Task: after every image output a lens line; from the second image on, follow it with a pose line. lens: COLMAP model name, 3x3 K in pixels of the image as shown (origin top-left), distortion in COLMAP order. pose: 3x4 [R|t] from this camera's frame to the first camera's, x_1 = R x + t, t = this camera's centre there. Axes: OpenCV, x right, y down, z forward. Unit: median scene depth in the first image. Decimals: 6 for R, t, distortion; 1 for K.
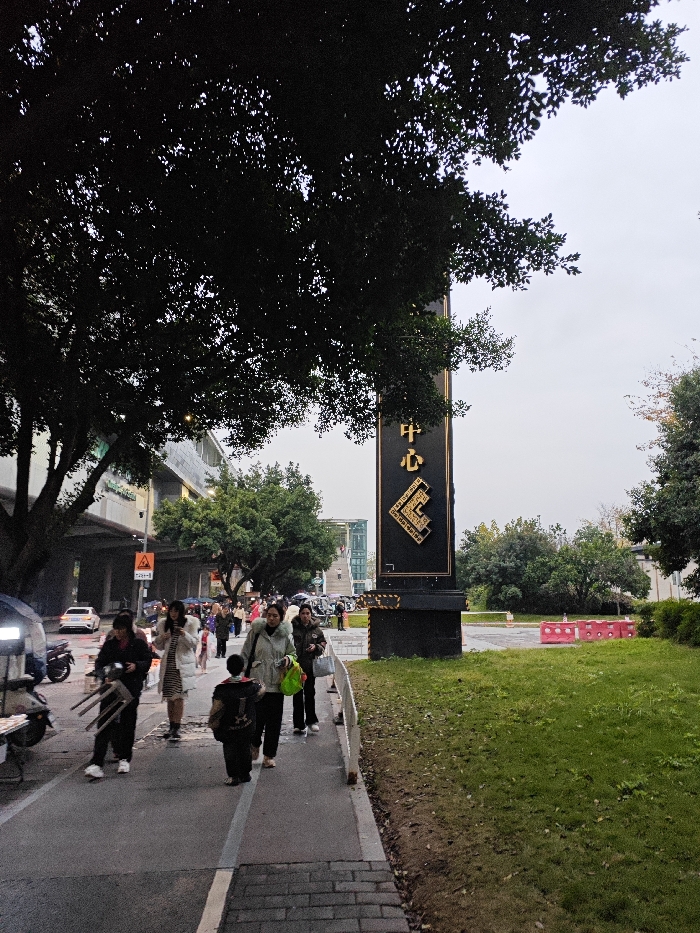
lens RADIAL K [[670.0, 0, 346.4], [0, 670.0, 462.8], [0, 0, 1]] dist [0.049563, -0.071014]
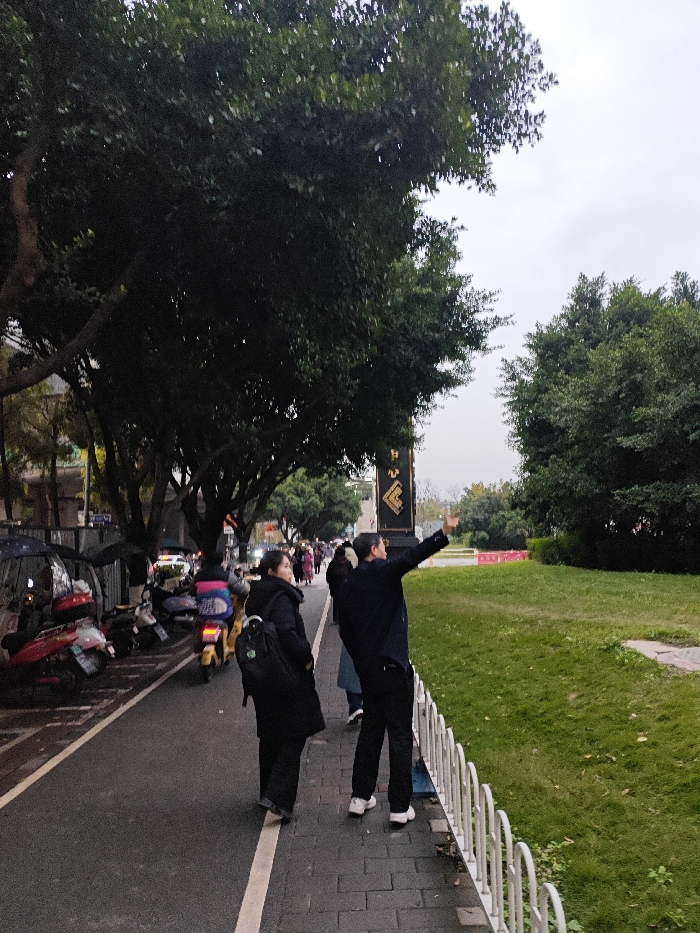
lens RADIAL K [[670.0, 0, 346.4], [0, 670.0, 462.8], [0, 0, 1]] dist [0.049563, -0.071014]
pose [[0.998508, -0.029705, -0.045821, 0.022985], [0.033224, 0.996396, 0.078050, -0.084791], [0.043337, -0.079456, 0.995896, -0.430926]]
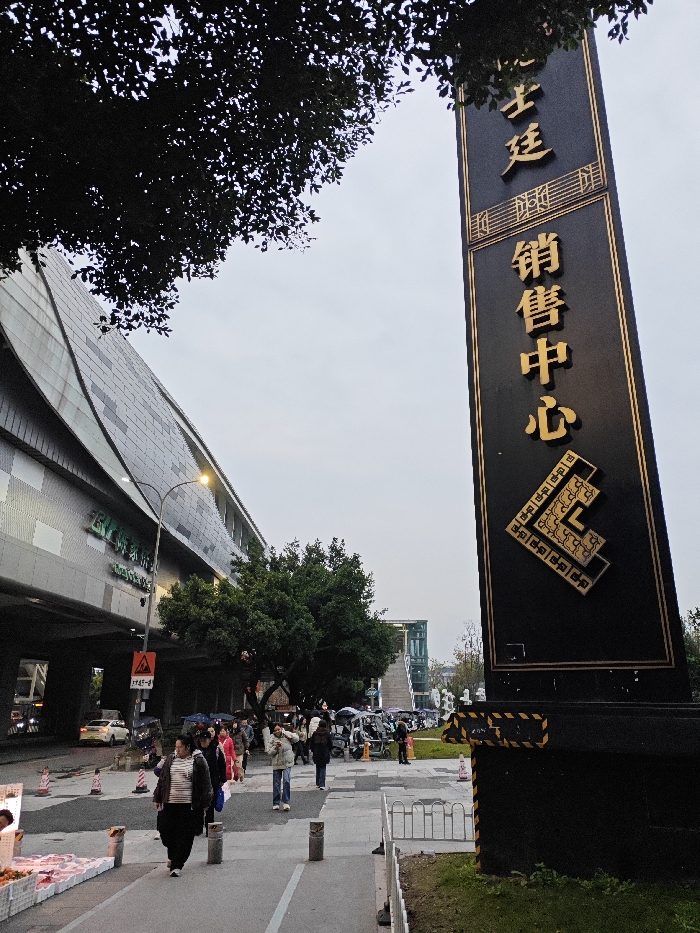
lens RADIAL K [[670.0, 0, 346.4], [0, 670.0, 462.8], [0, 0, 1]] dist [0.049563, -0.071014]
pose [[0.996723, -0.026343, -0.076487, -0.005169], [0.014142, 0.987674, -0.155882, 0.045129], [0.079651, 0.154289, 0.984810, 0.235454]]
